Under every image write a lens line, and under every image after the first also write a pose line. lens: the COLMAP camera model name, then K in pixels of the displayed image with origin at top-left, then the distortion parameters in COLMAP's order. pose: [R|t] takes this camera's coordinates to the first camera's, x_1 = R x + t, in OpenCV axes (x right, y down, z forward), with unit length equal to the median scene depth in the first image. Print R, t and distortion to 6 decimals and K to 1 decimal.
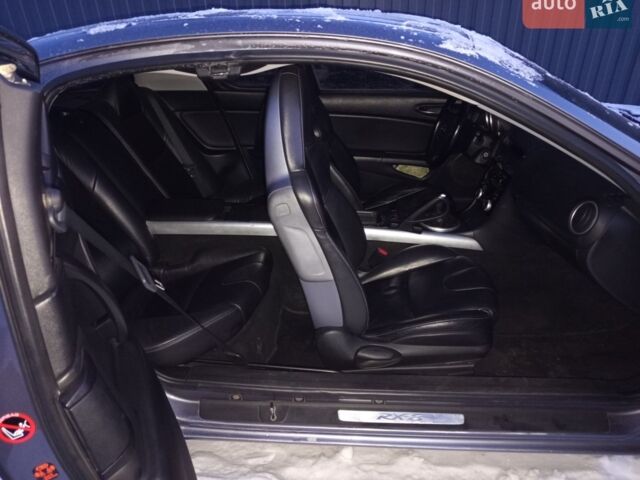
lens RADIAL K [[502.6, 0, 320.0], [0, 502.6, 240.0], [0, 0, 1]] dist [0.007693, -0.056712]
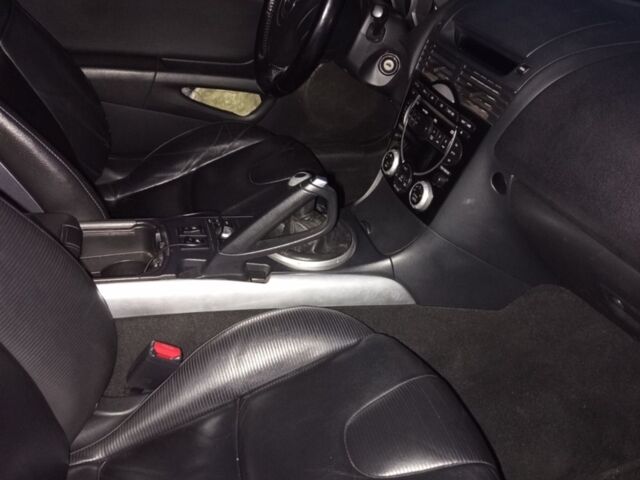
lens RADIAL K [[502.6, 0, 320.0], [0, 502.6, 240.0], [0, 0, 1]] dist [0.007693, -0.056712]
pose [[0.934892, -0.107115, 0.338383, 0.101369], [0.052164, 0.984488, 0.167520, -0.091122], [-0.351078, -0.138961, 0.925977, 0.562563]]
